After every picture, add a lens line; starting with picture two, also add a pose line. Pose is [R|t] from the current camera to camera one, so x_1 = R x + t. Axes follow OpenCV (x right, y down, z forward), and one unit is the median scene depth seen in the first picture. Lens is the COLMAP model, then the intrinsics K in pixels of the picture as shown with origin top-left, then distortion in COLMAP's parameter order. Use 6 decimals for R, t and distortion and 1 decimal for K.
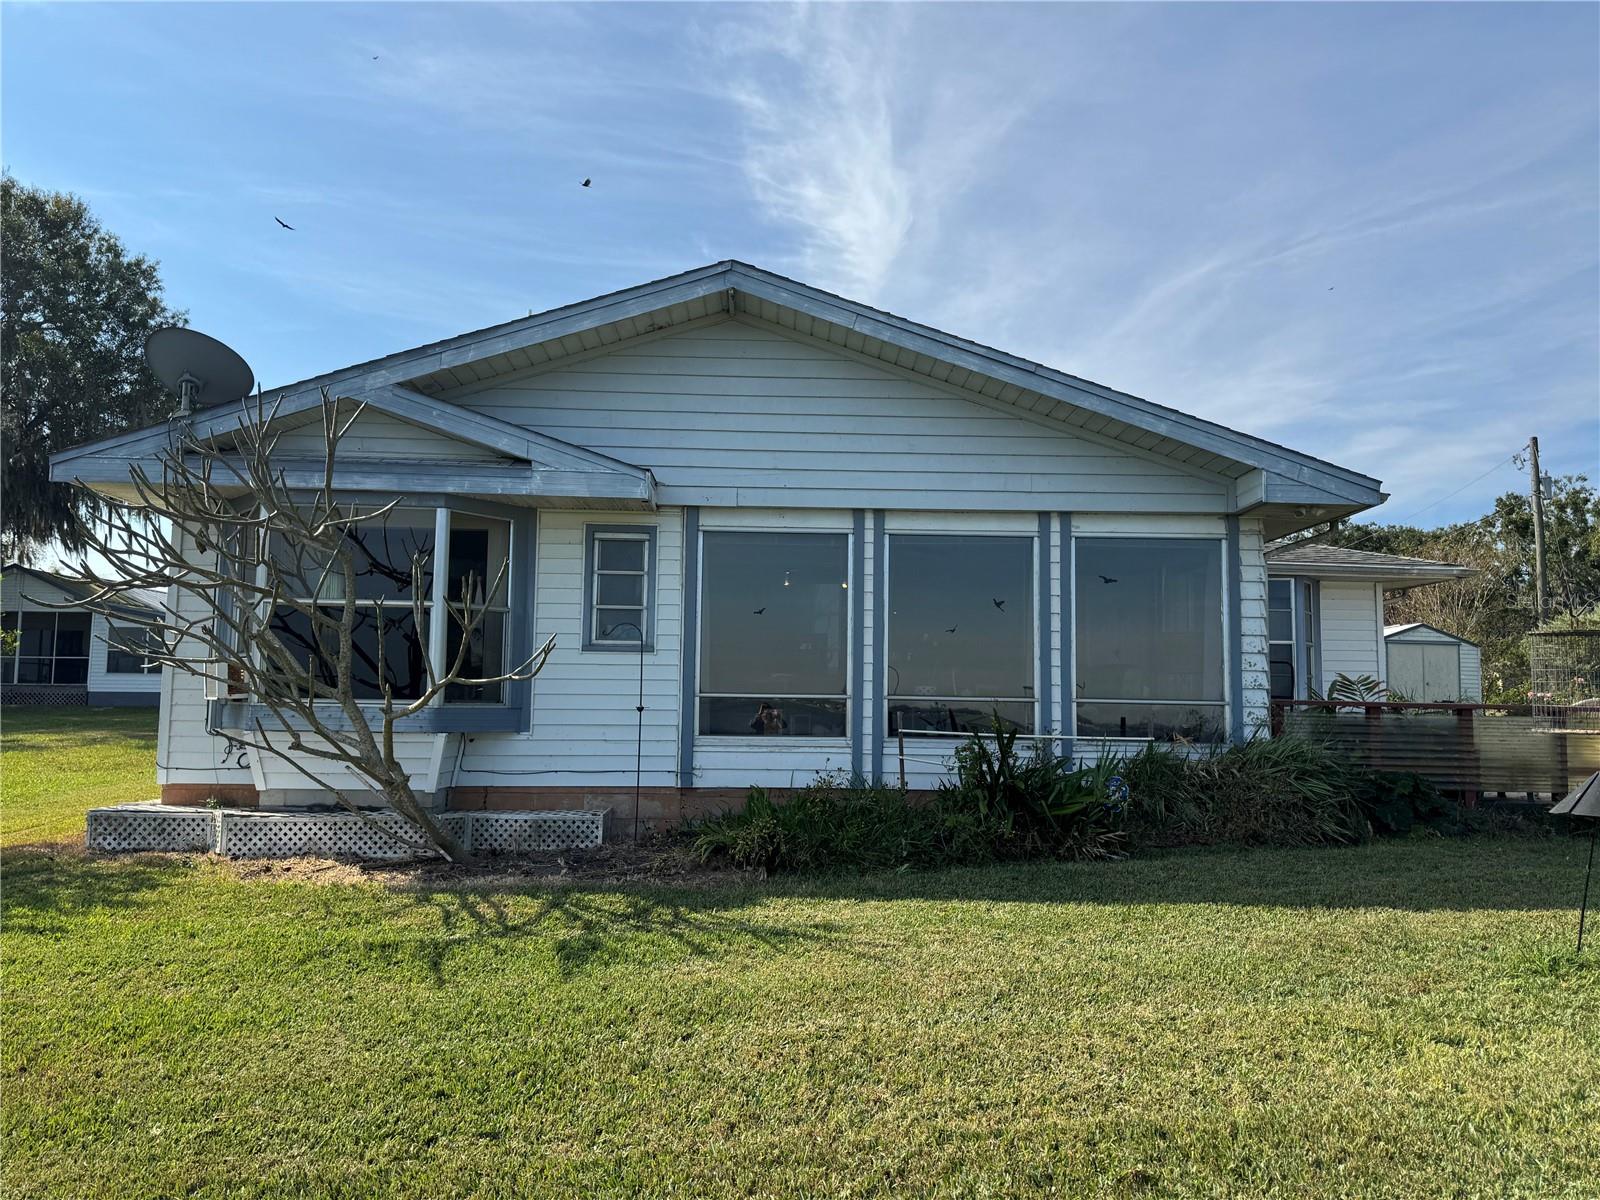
lens RADIAL K [[1164.7, 0, 796.7], [0, 1164.7, 607.8], [0, 0, 1]] dist [0.145071, -0.228200]
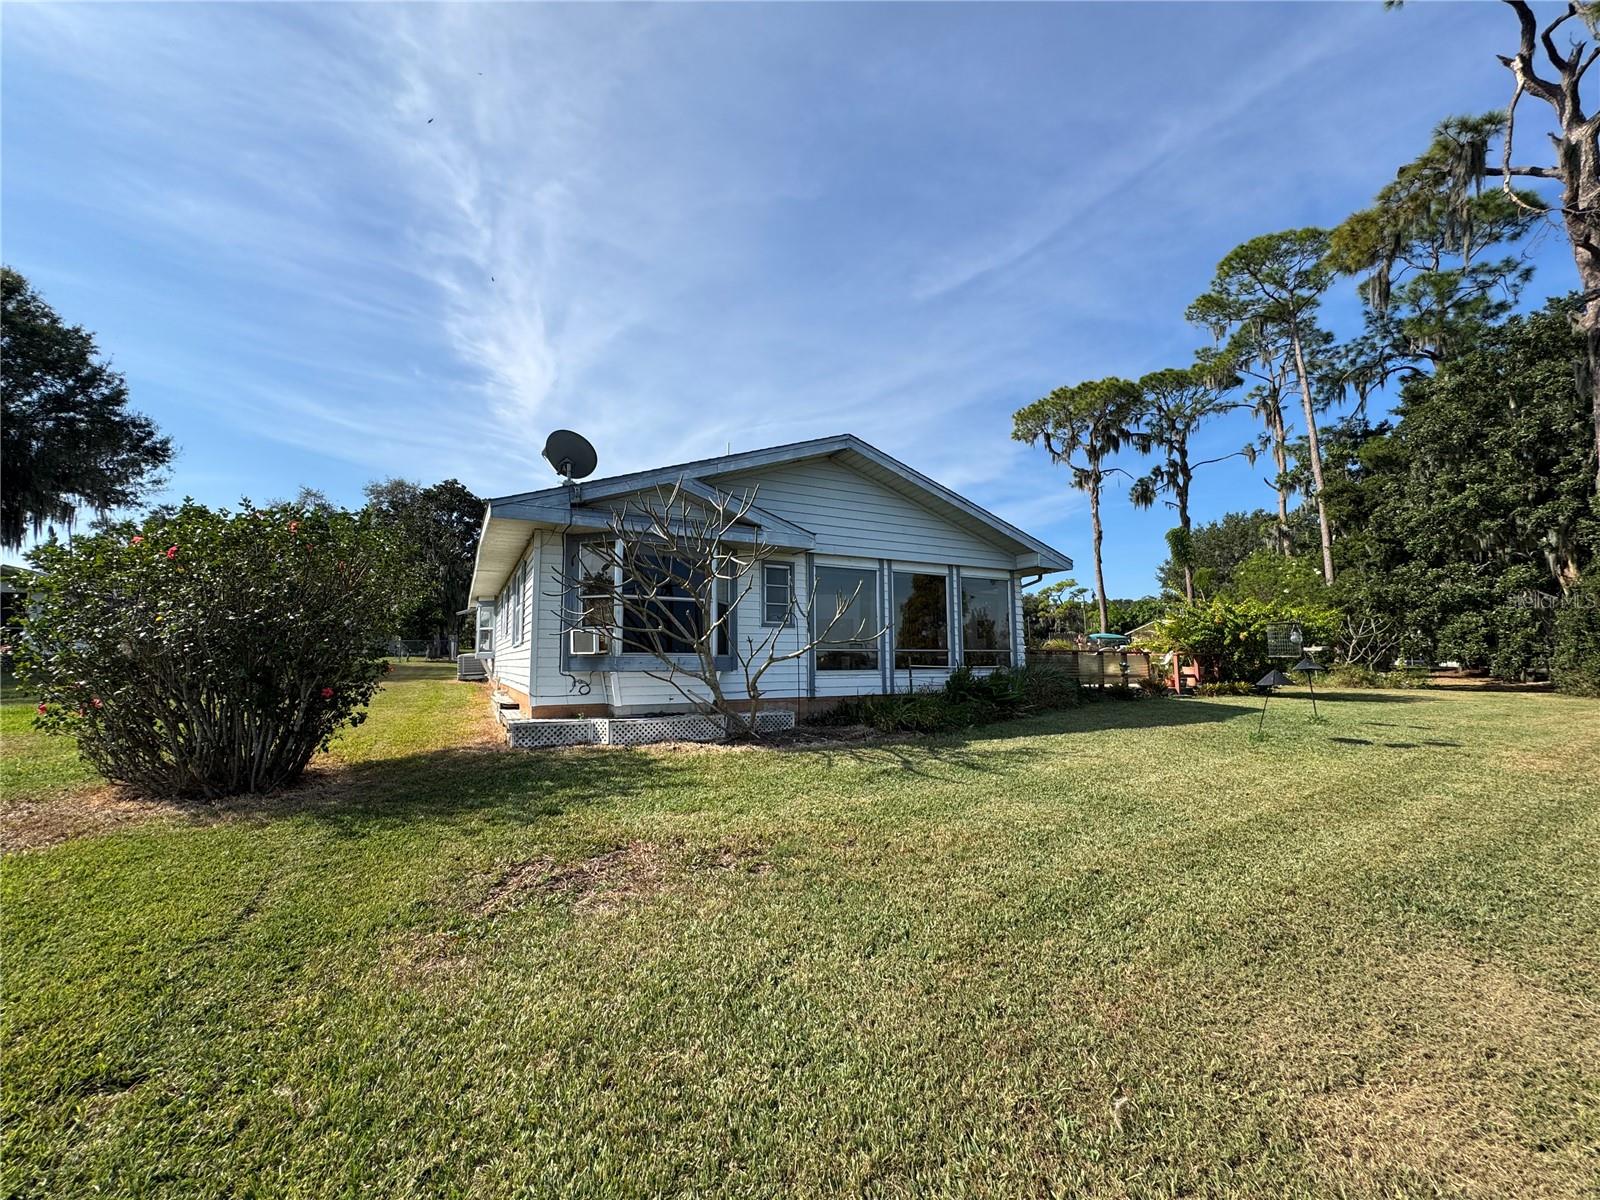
lens RADIAL K [[645.7, 0, 800.0], [0, 645.7, 600.0], [0, 0, 1]] dist [-0.000290, -0.000007]
pose [[0.897065, 0.025347, 0.441172, -0.584608], [-0.022321, 0.999678, -0.012050, 0.004804], [-0.441335, 0.000962, 0.897342, 0.041522]]
